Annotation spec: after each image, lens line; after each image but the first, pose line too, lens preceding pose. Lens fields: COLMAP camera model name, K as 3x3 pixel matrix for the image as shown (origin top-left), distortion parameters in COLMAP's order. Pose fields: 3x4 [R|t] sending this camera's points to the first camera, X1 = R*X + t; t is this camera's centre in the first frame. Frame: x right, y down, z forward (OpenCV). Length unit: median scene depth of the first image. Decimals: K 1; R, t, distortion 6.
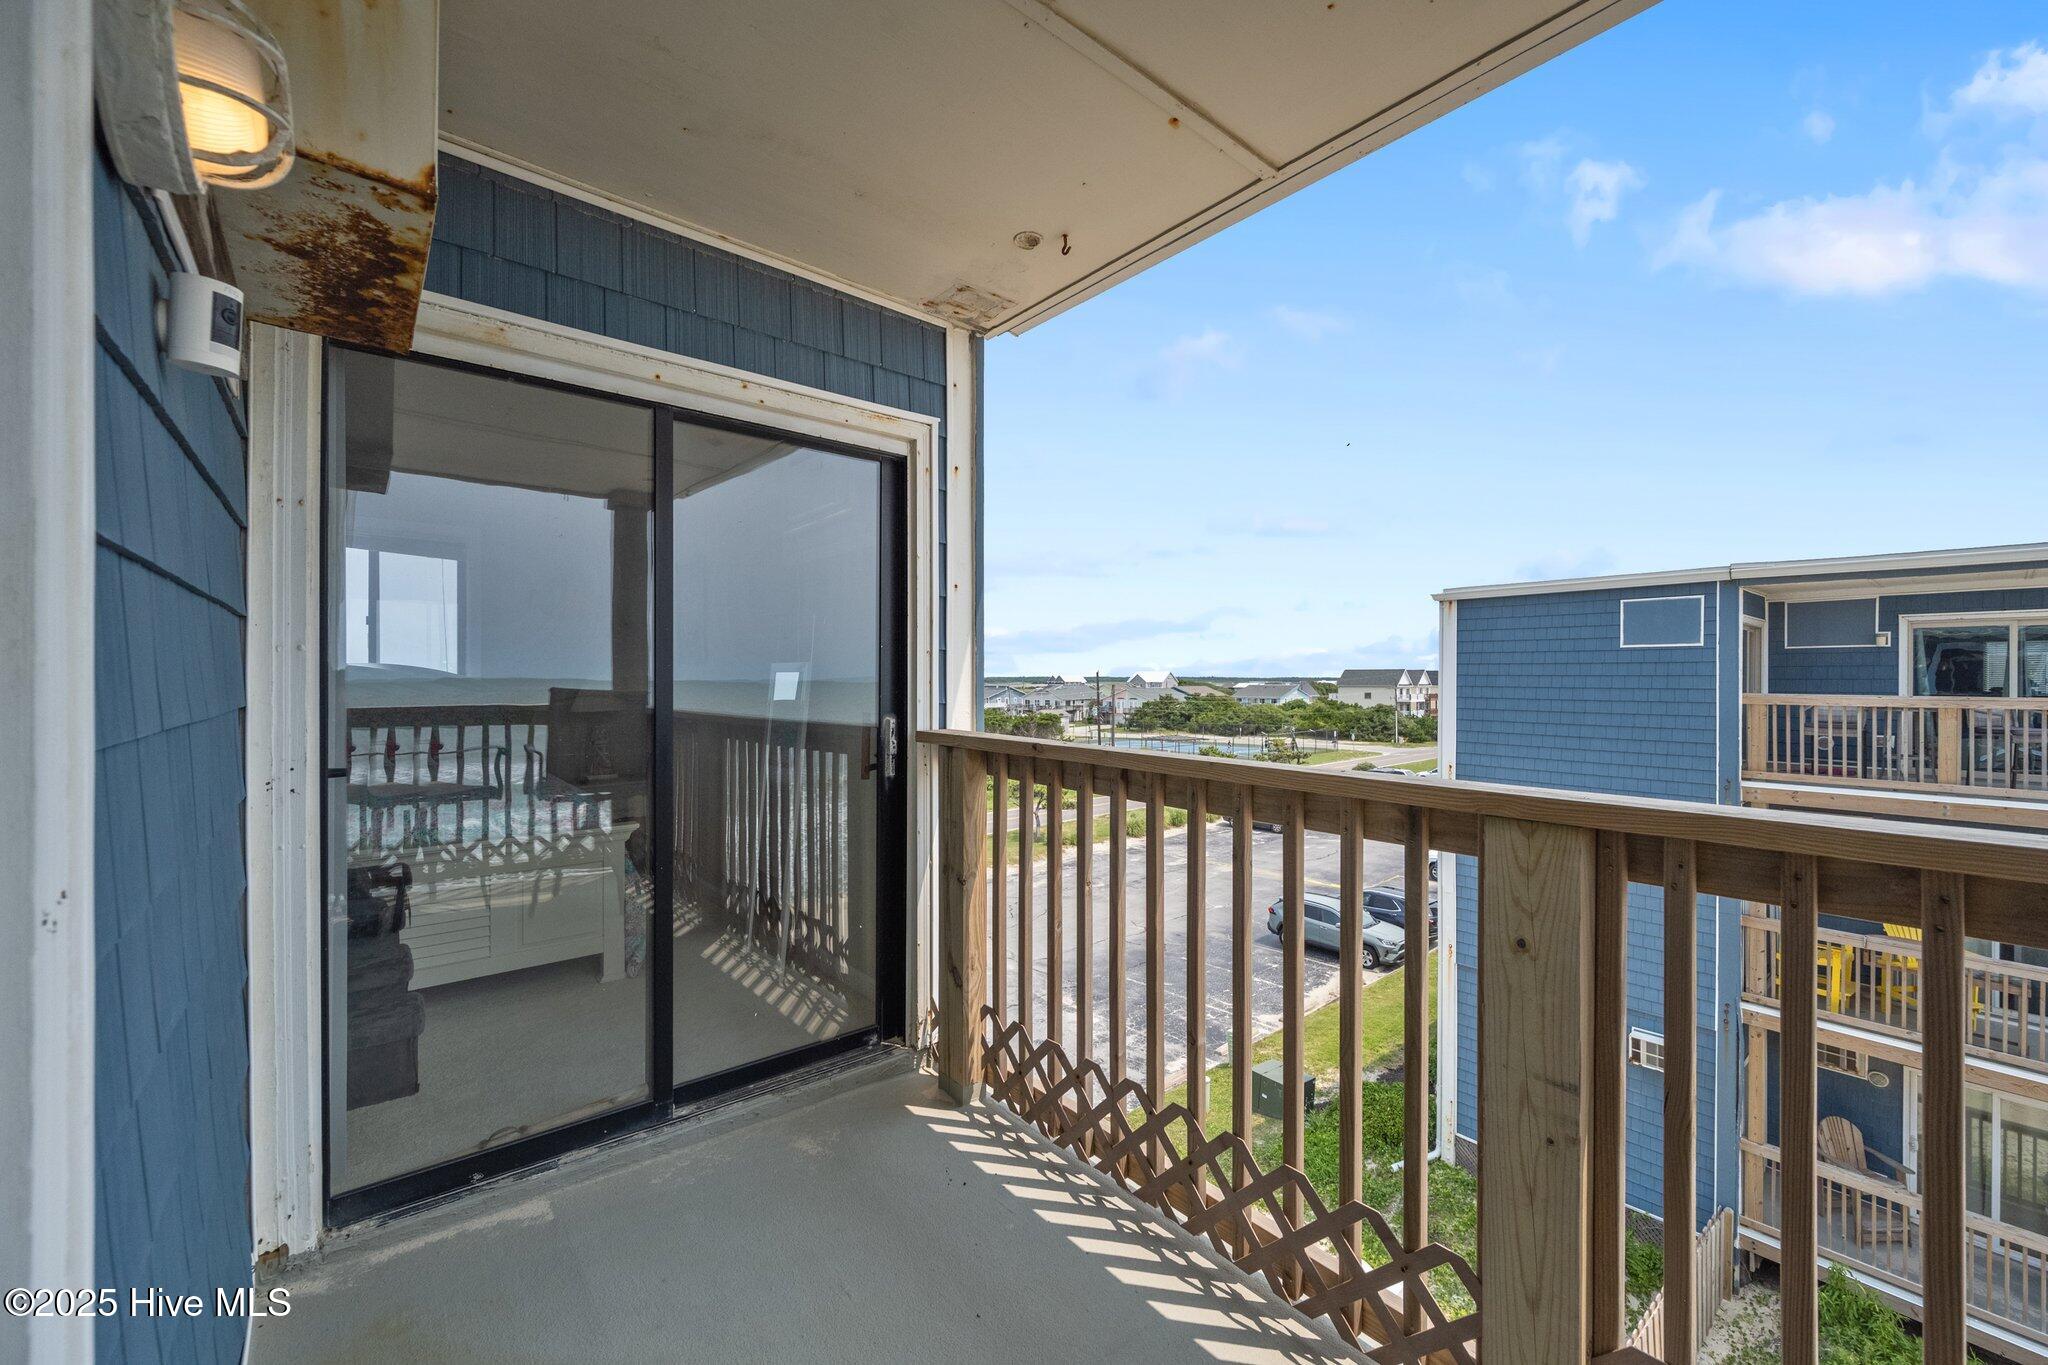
lens RADIAL K [[809.9, 0, 1029.3], [0, 809.9, 685.6], [0, 0, 1]] dist [-0.000459, -0.000126]
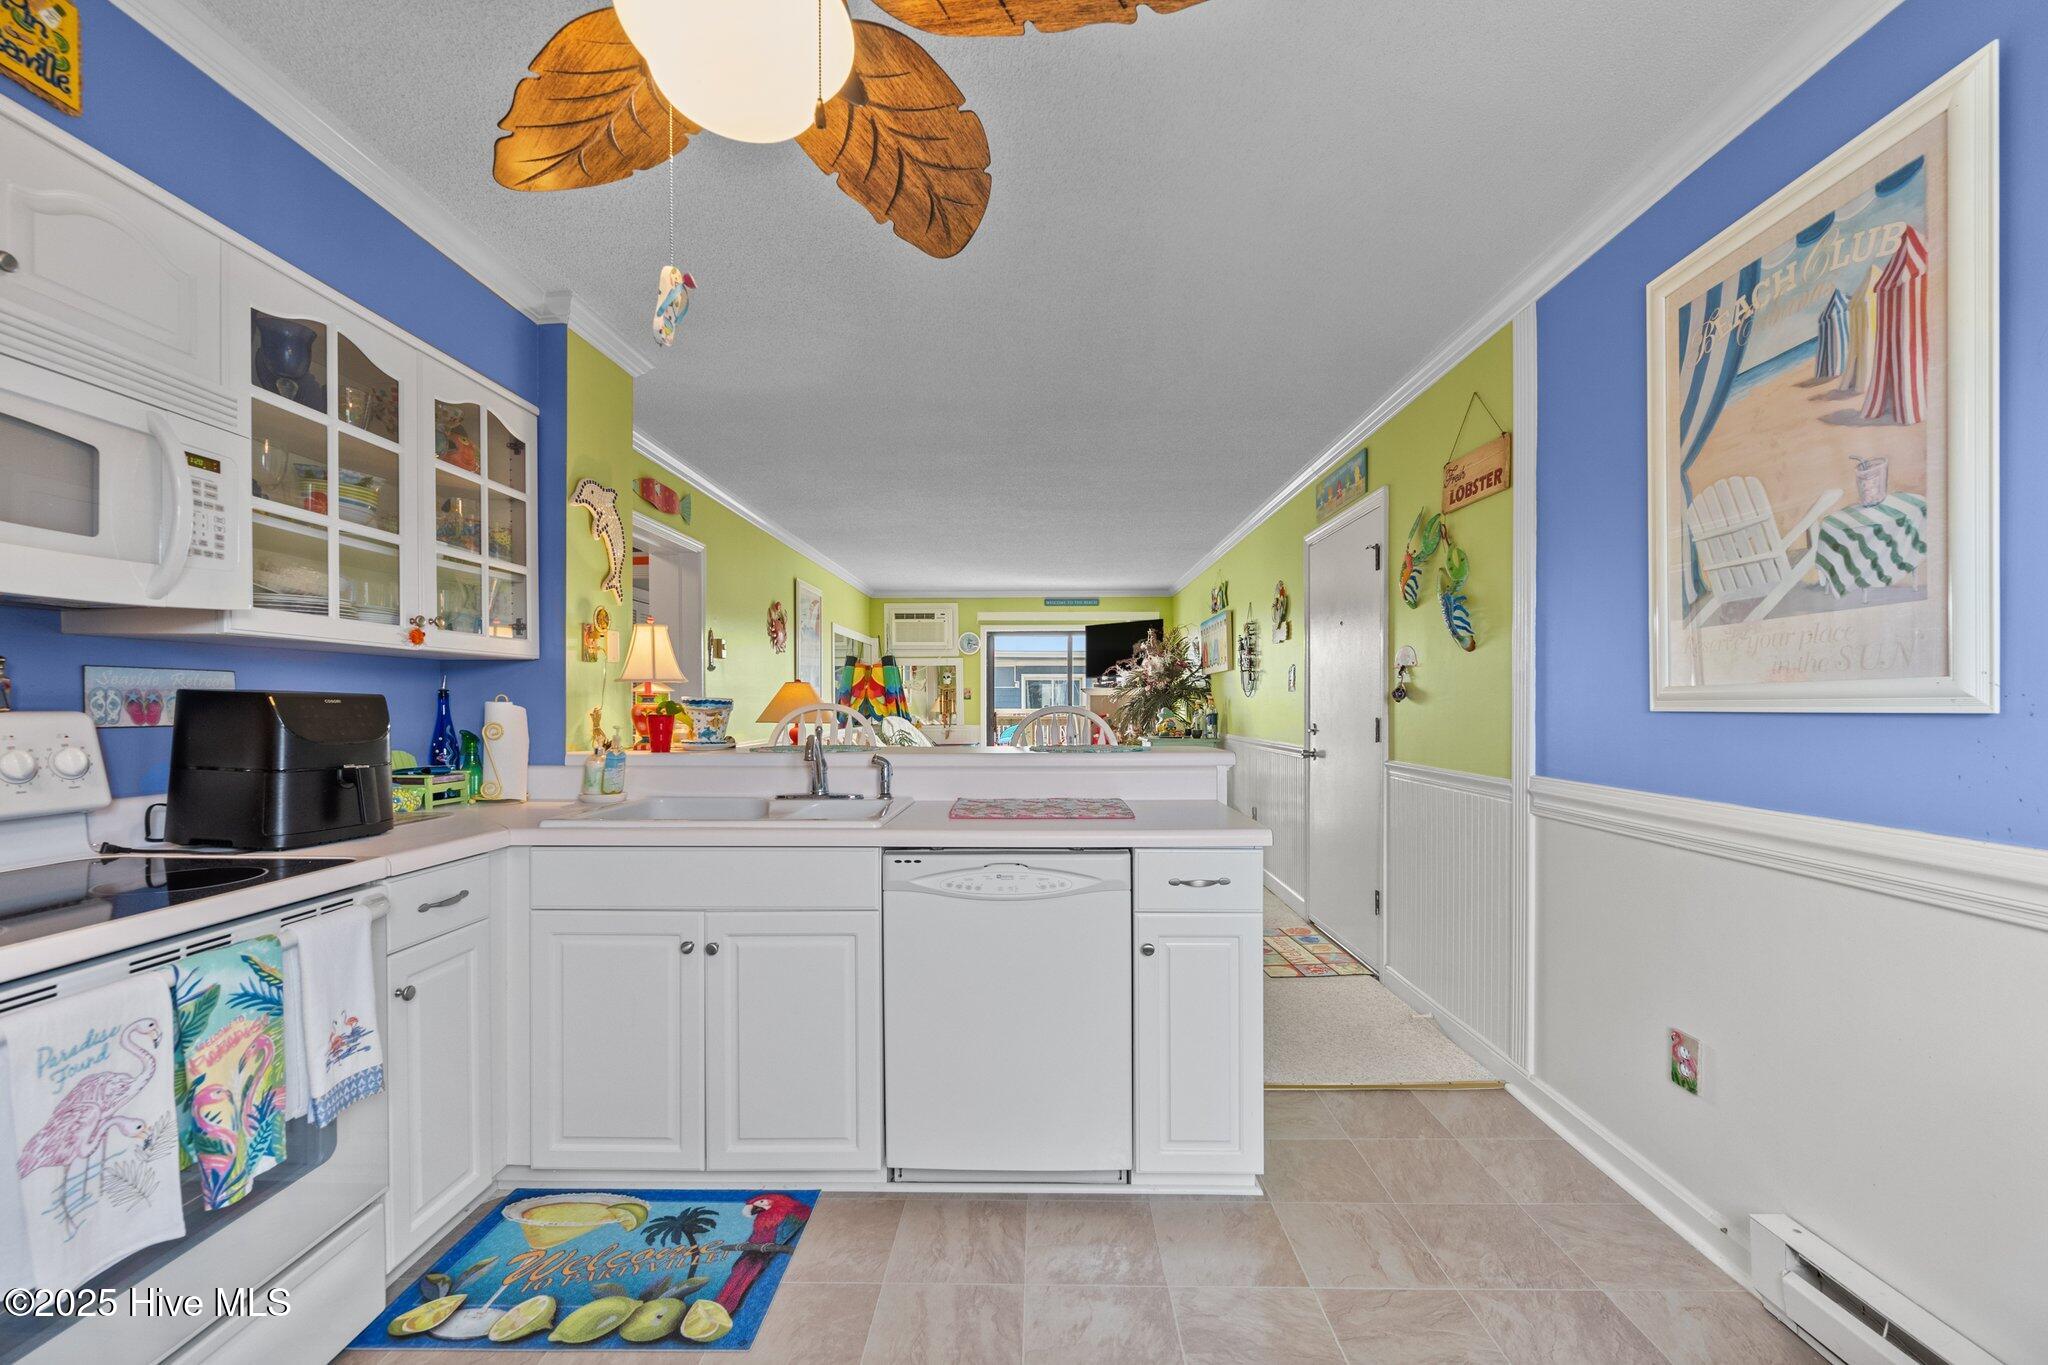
lens RADIAL K [[820.0, 0, 1027.5], [0, 820.0, 713.2], [0, 0, 1]] dist [0.000253, 0.000475]
pose [[0.652175, -0.010293, 0.757998, -0.667559], [0.003896, 0.999940, 0.010226, 0.001142], [-0.758058, -0.003715, 0.652176, -0.524718]]
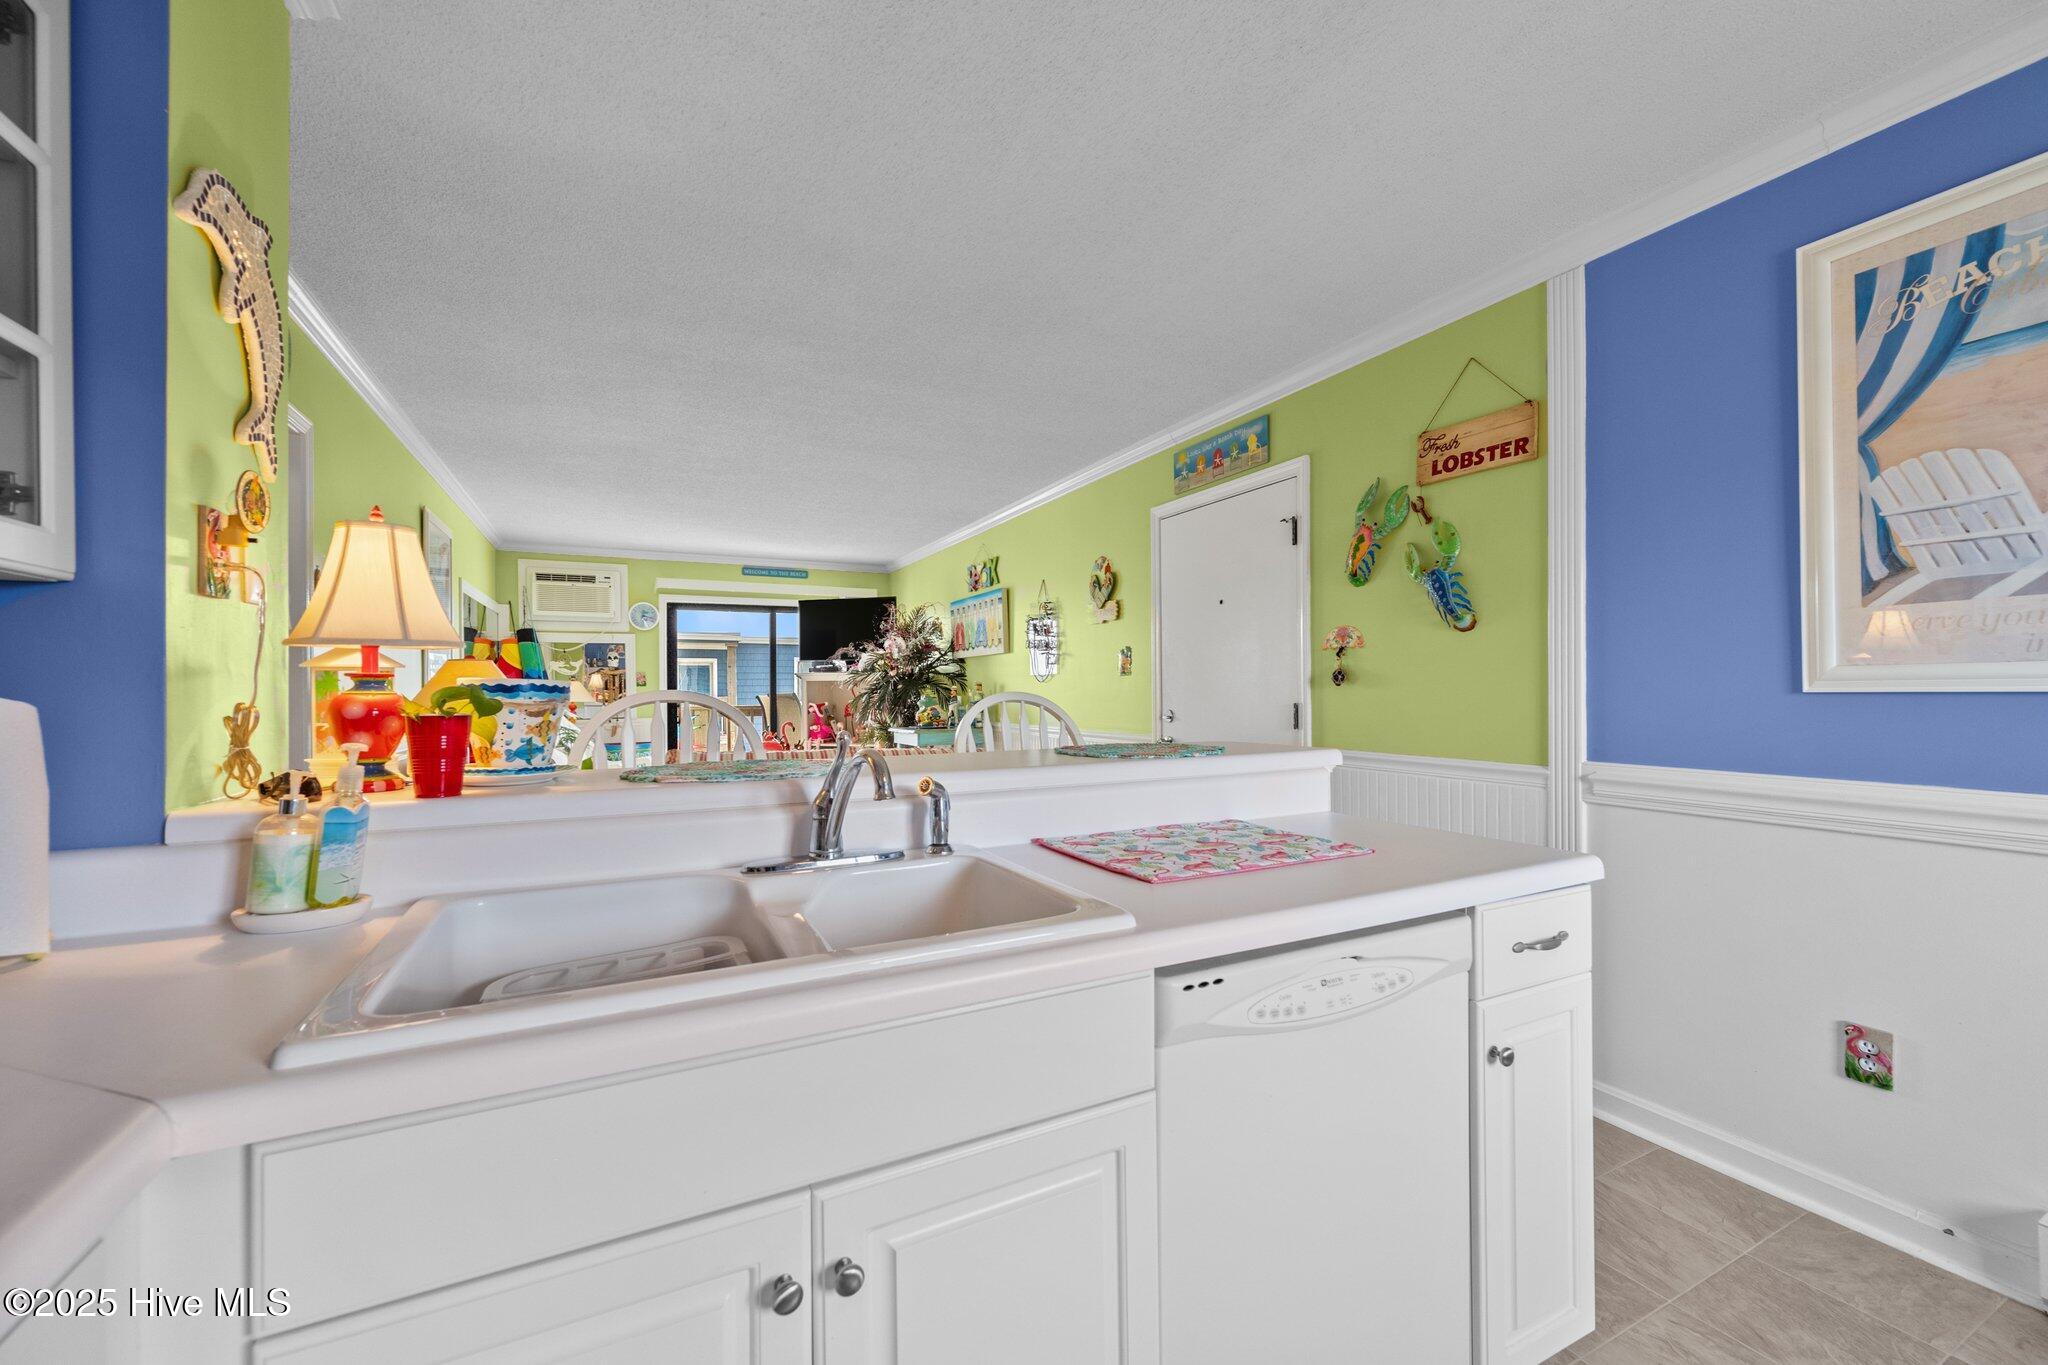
lens RADIAL K [[810.7, 0, 1030.7], [0, 810.7, 689.0], [0, 0, 1]] dist [-0.000110, 0.000396]
pose [[0.226263, -0.002454, 0.974063, -0.645820], [0.010305, 0.999947, 0.000126, 0.000787], [-0.974012, 0.010010, 0.226276, -0.394454]]
